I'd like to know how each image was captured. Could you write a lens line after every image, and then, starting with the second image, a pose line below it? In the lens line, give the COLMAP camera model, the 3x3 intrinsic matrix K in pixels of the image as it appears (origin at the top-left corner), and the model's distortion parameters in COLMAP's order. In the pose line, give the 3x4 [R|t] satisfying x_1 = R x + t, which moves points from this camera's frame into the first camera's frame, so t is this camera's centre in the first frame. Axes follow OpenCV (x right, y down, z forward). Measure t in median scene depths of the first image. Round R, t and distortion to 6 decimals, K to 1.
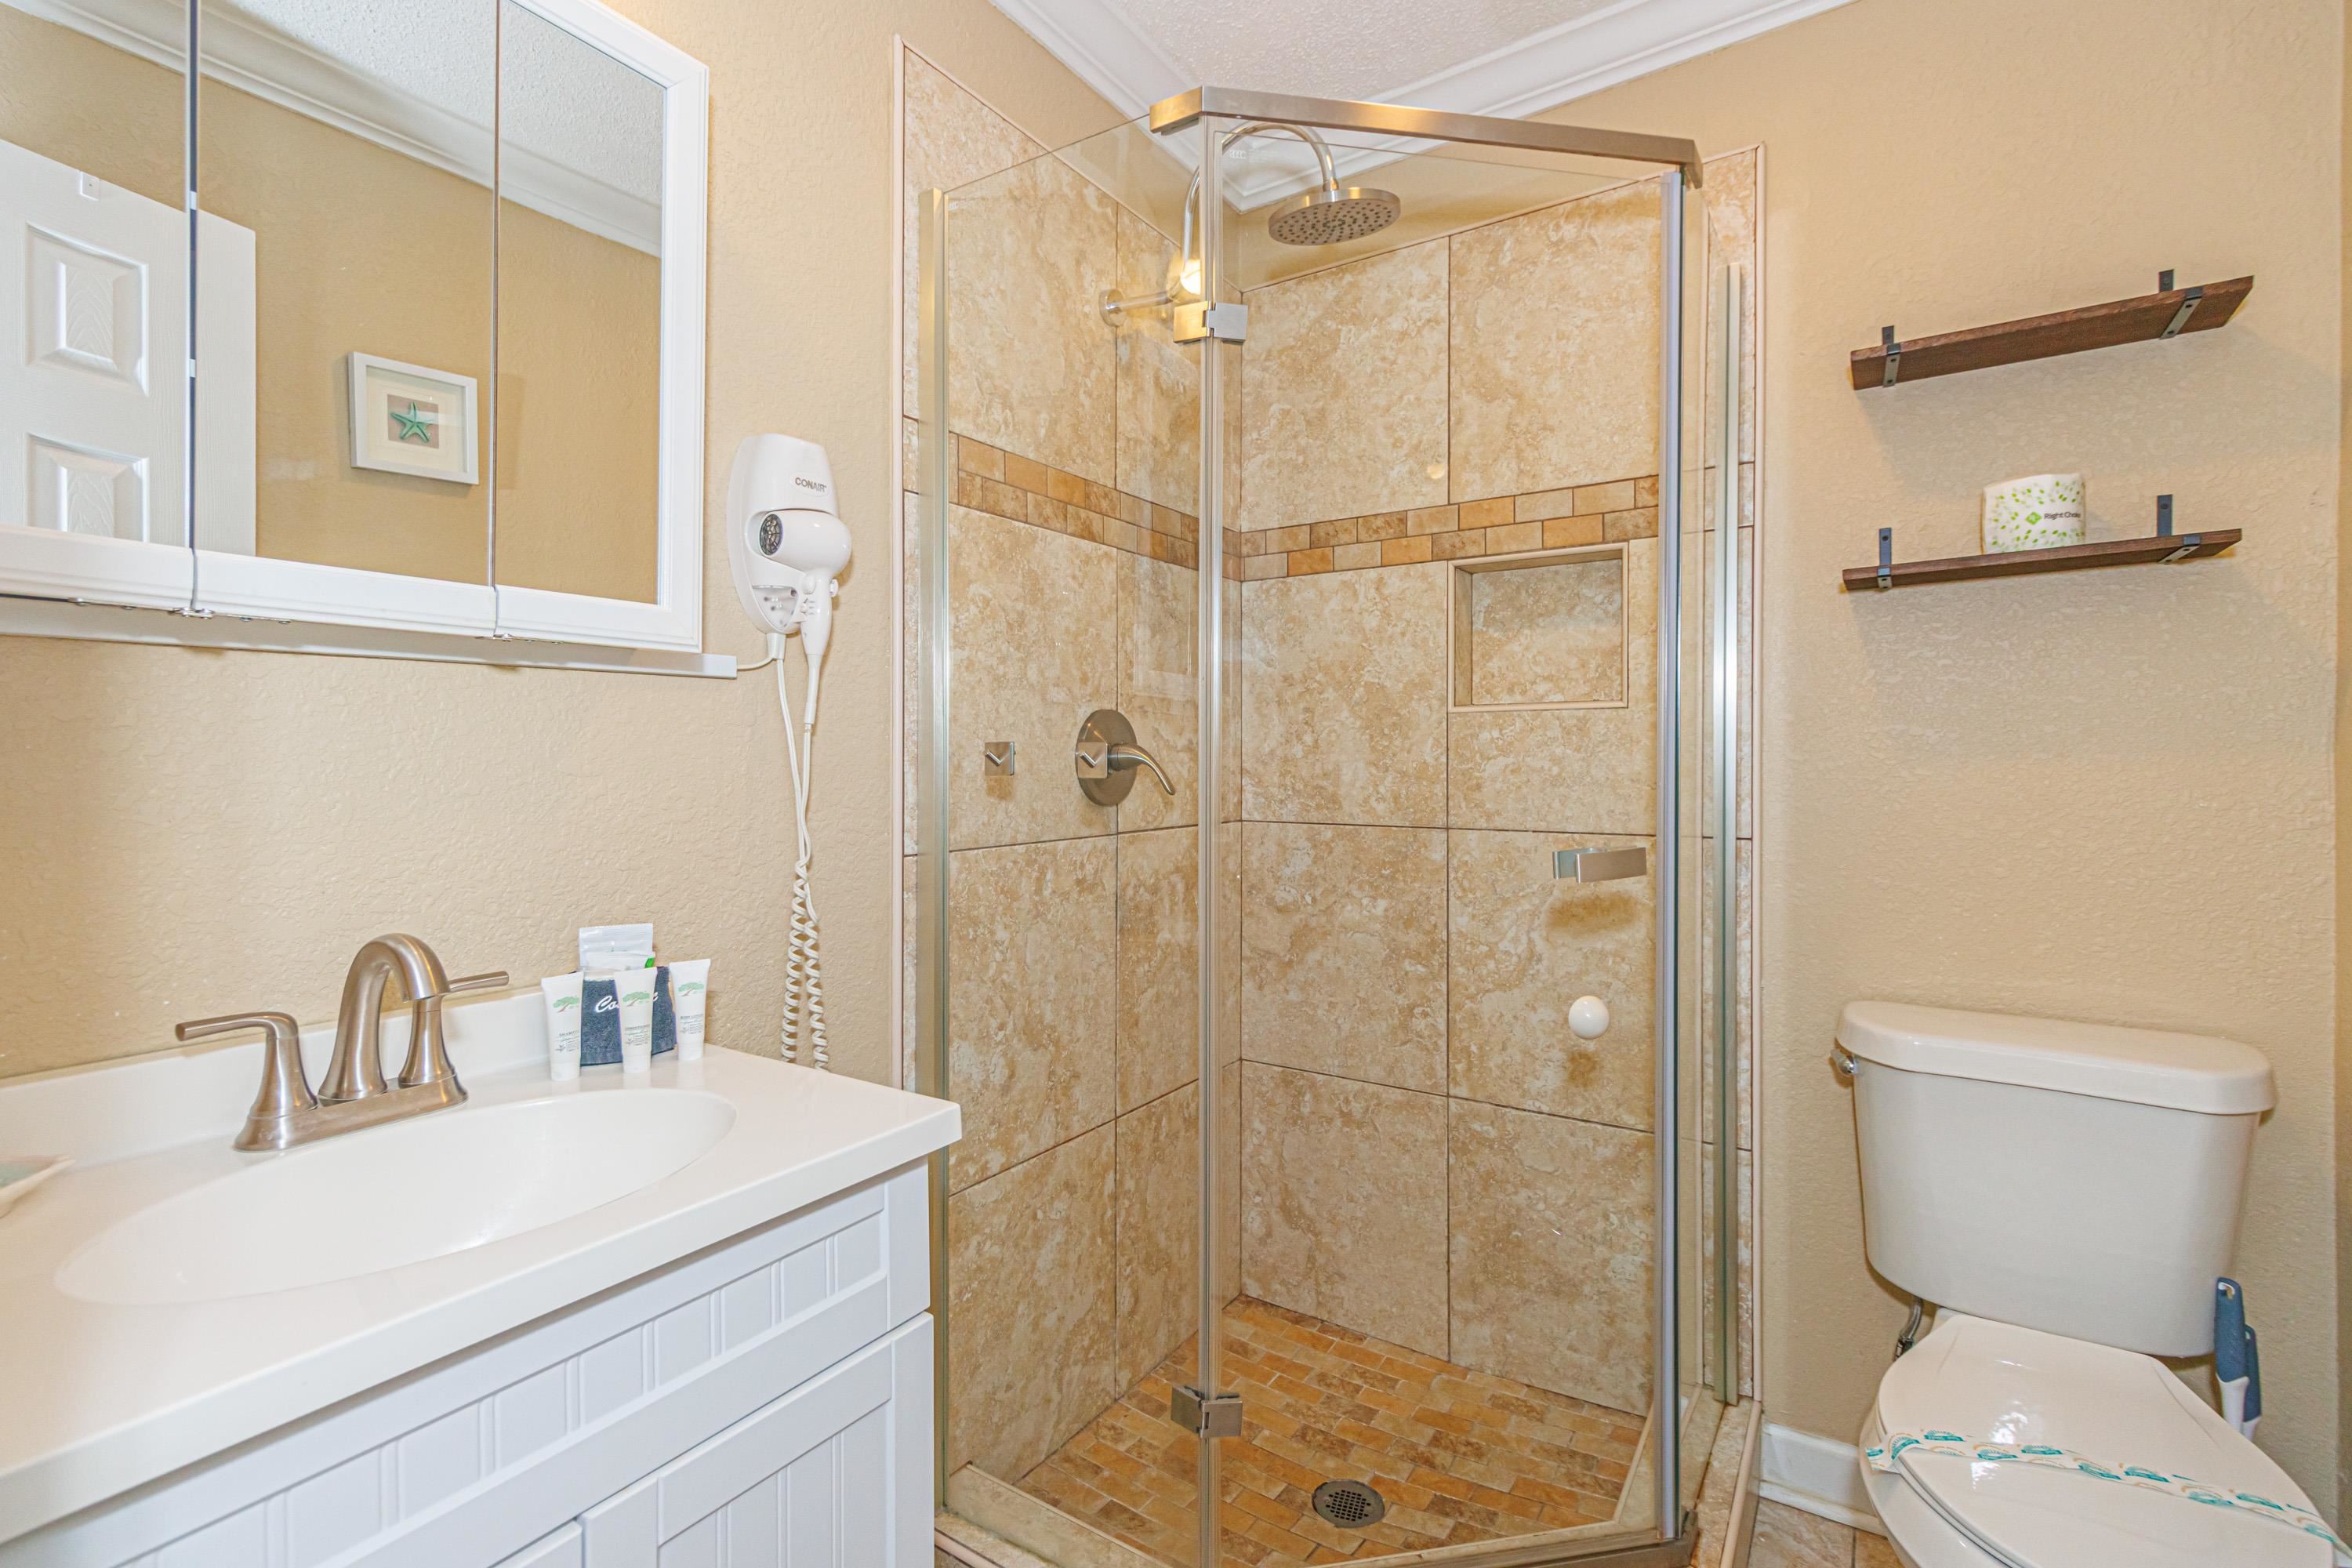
lens RADIAL K [[1084.6, 0, 1162.1], [0, 1084.6, 773.2], [0, 0, 1]] dist [0.002747, 0.001280]
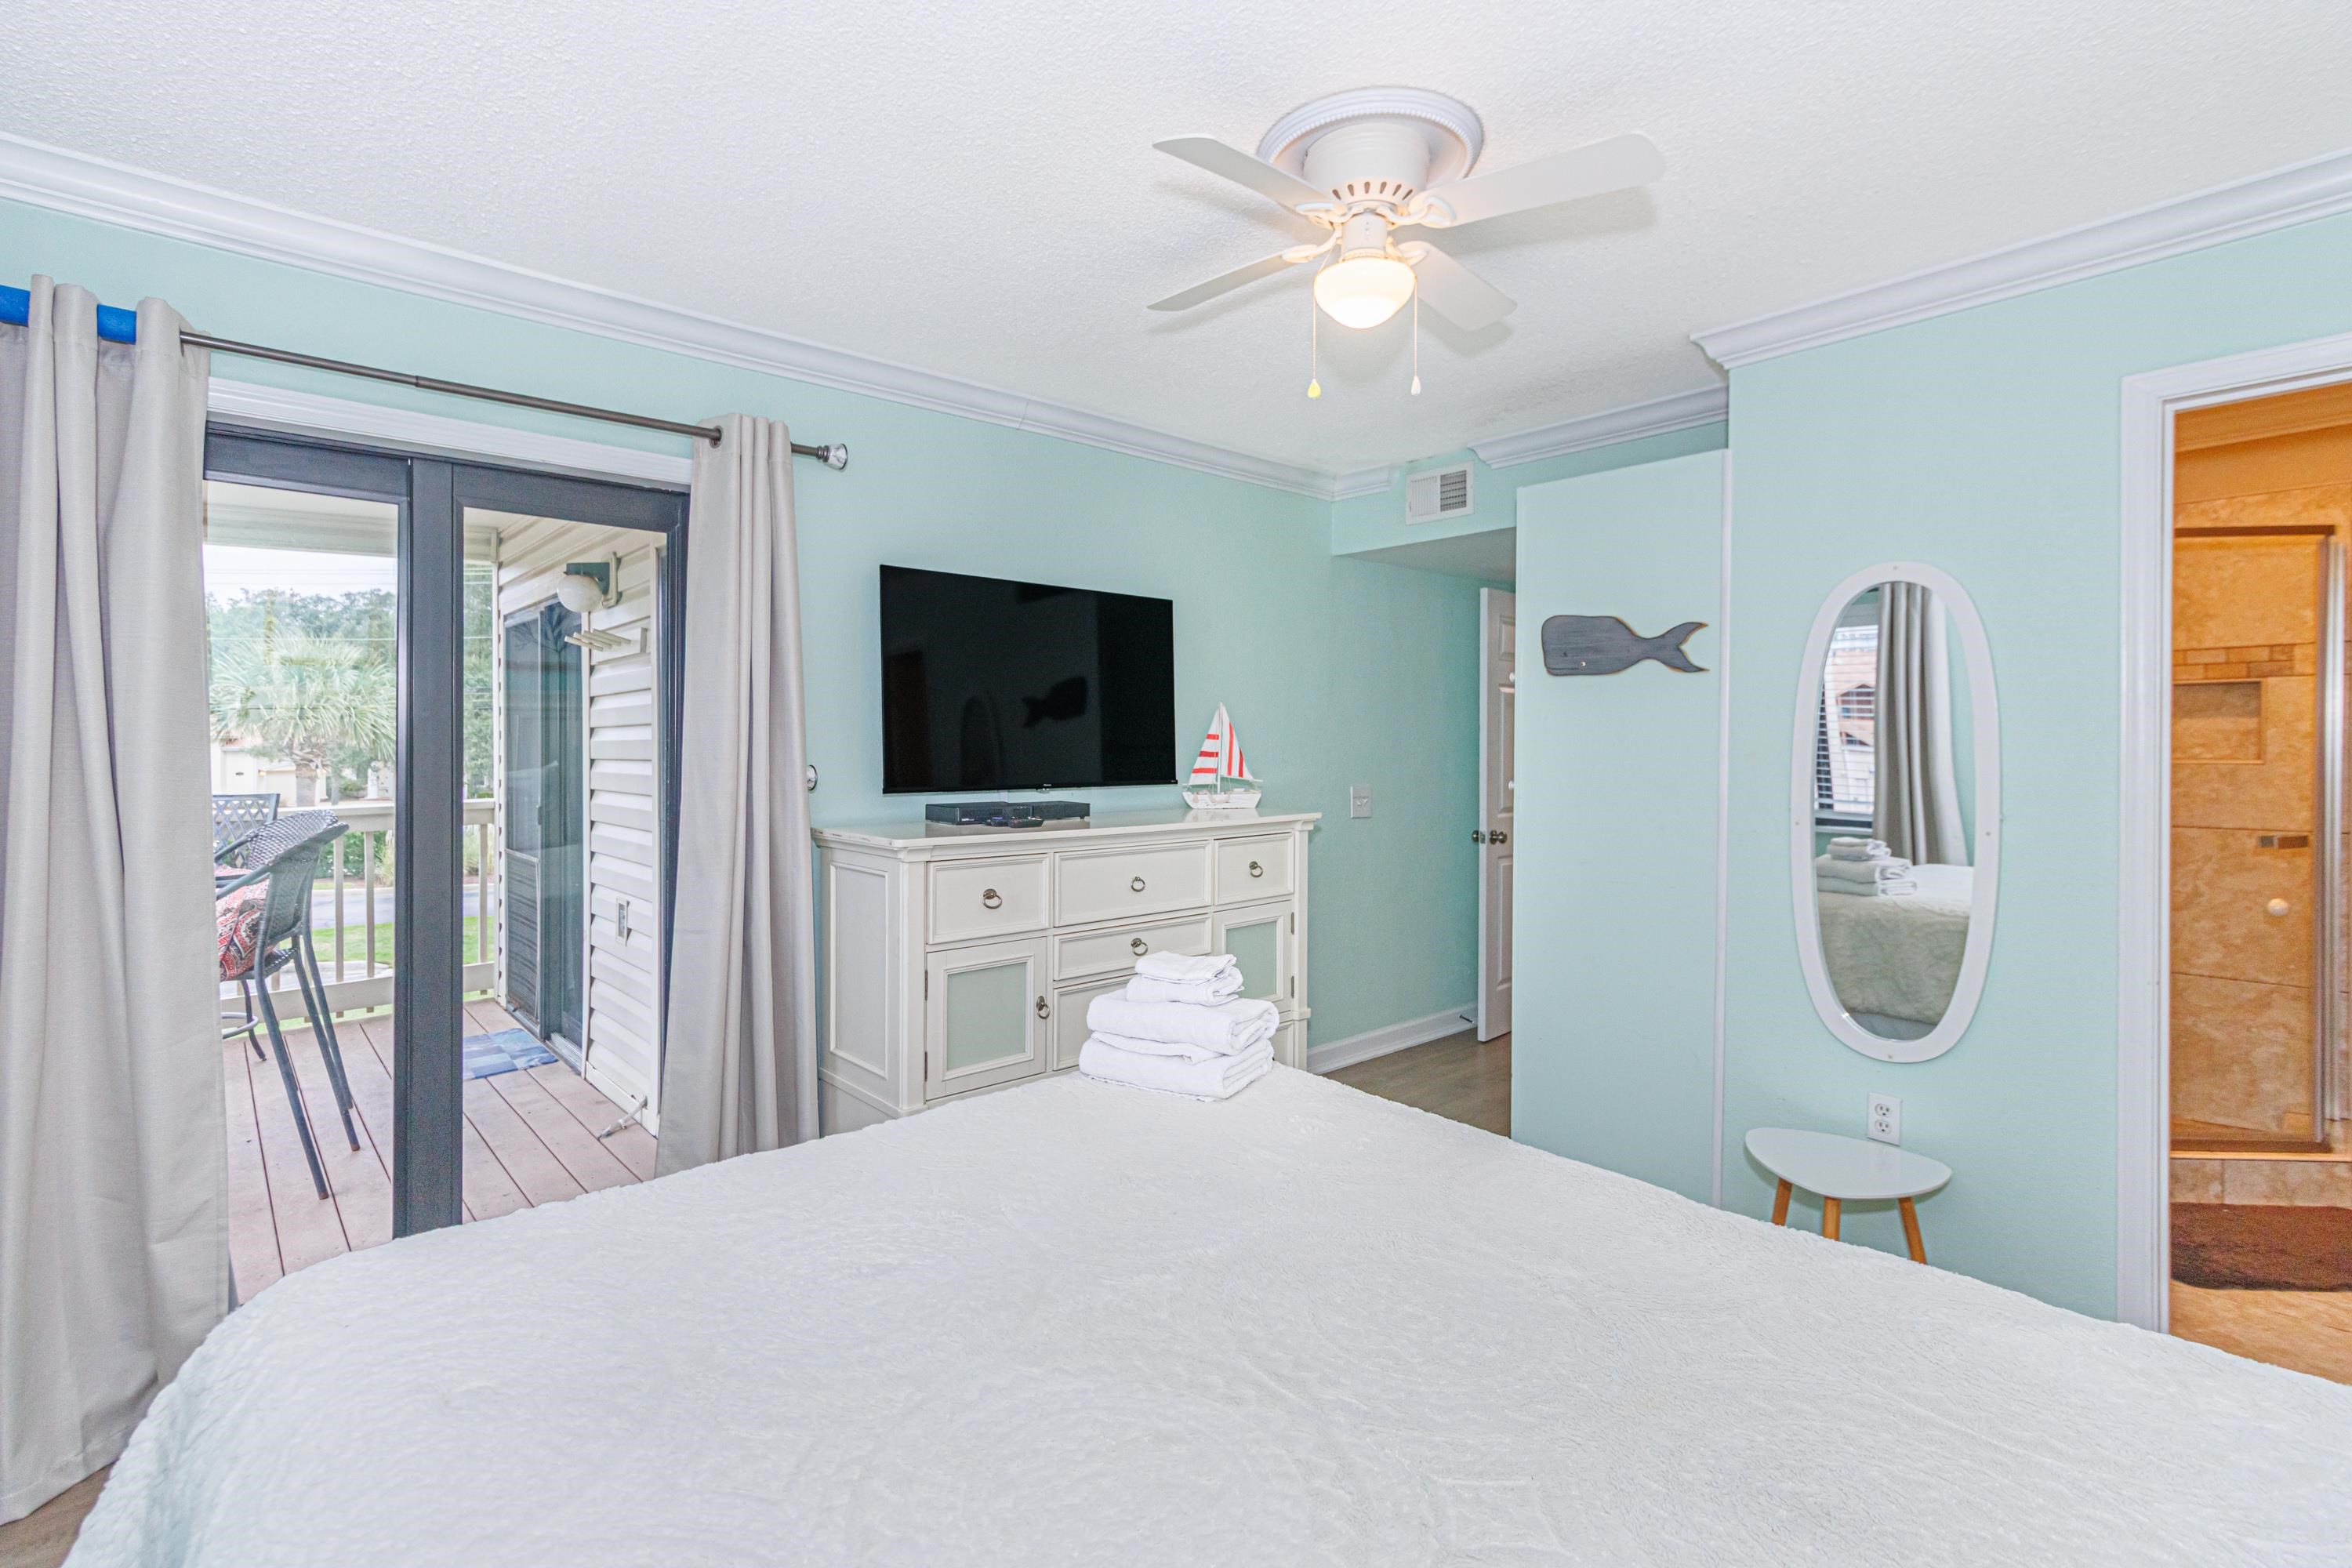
lens RADIAL K [[1092.9, 0, 1132.1], [0, 1092.9, 753.3], [0, 0, 1]] dist [0.000002, -0.000023]
pose [[0.962231, 0.006234, -0.272163, -0.930591], [-0.006944, 0.999975, -0.001648, -0.060041], [0.272146, 0.003476, 0.962250, -1.344877]]
